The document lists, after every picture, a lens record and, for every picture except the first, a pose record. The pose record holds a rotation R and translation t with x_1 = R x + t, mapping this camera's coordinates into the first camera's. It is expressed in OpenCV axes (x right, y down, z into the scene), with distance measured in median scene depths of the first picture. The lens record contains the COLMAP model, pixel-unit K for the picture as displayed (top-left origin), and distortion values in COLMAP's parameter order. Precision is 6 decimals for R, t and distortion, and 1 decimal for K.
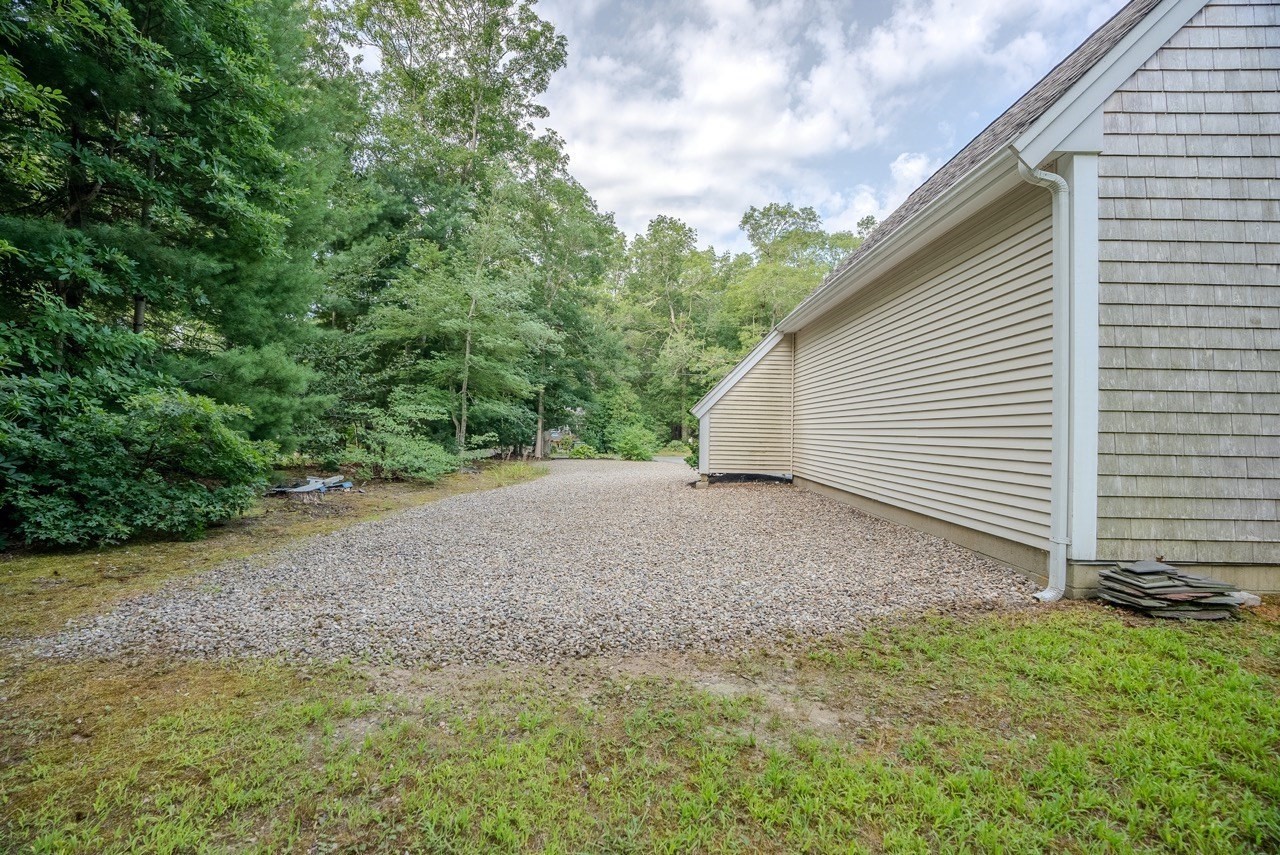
lens RADIAL K [[610.7, 0, 628.6], [0, 610.7, 421.6], [0, 0, 1]] dist [-0.071036, 0.030804]
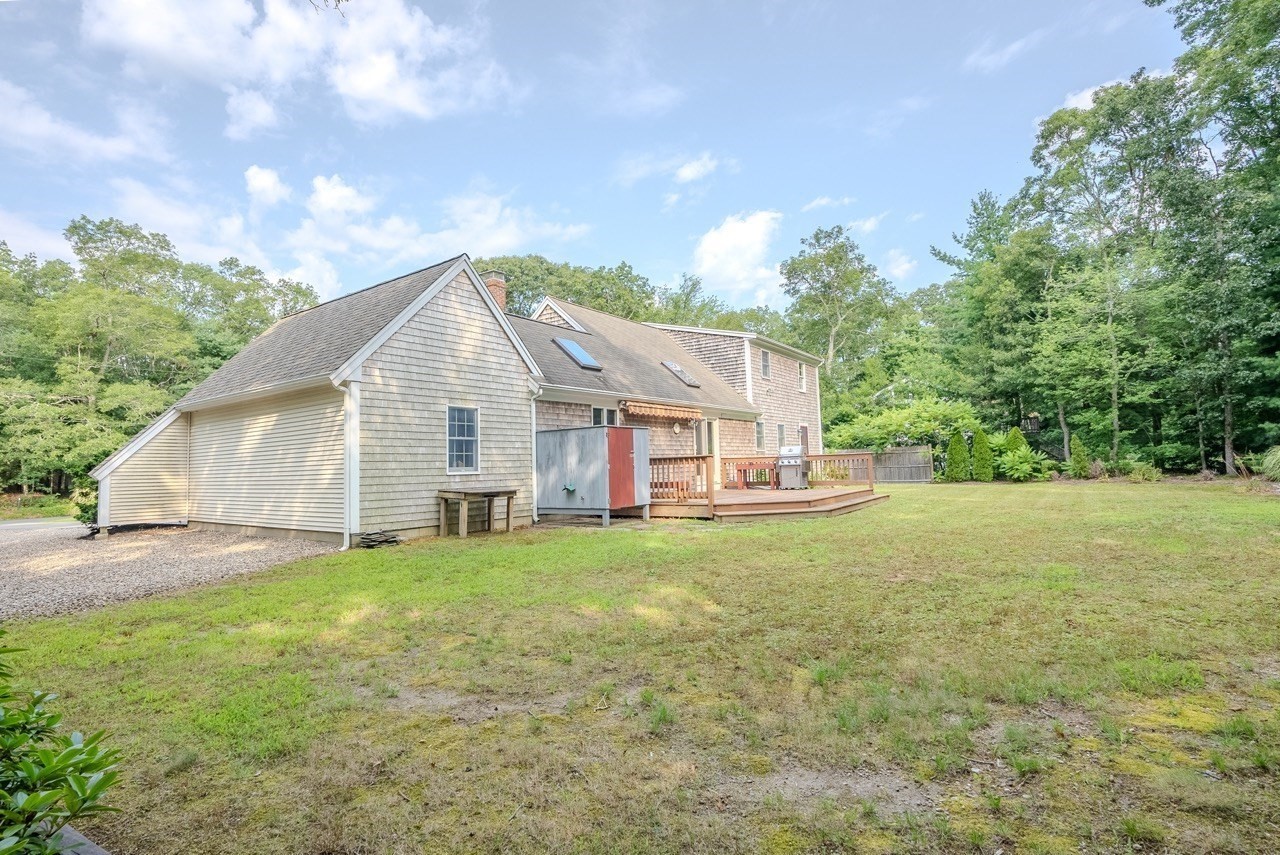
lens RADIAL K [[604.8, 0, 638.0], [0, 604.8, 423.9], [0, 0, 1]] dist [-0.072400, 0.021773]
pose [[0.545502, 0.027688, 0.837652, -0.786502], [0.028736, 0.998249, -0.051711, -0.083457], [-0.837617, 0.052279, 0.543751, -1.540040]]
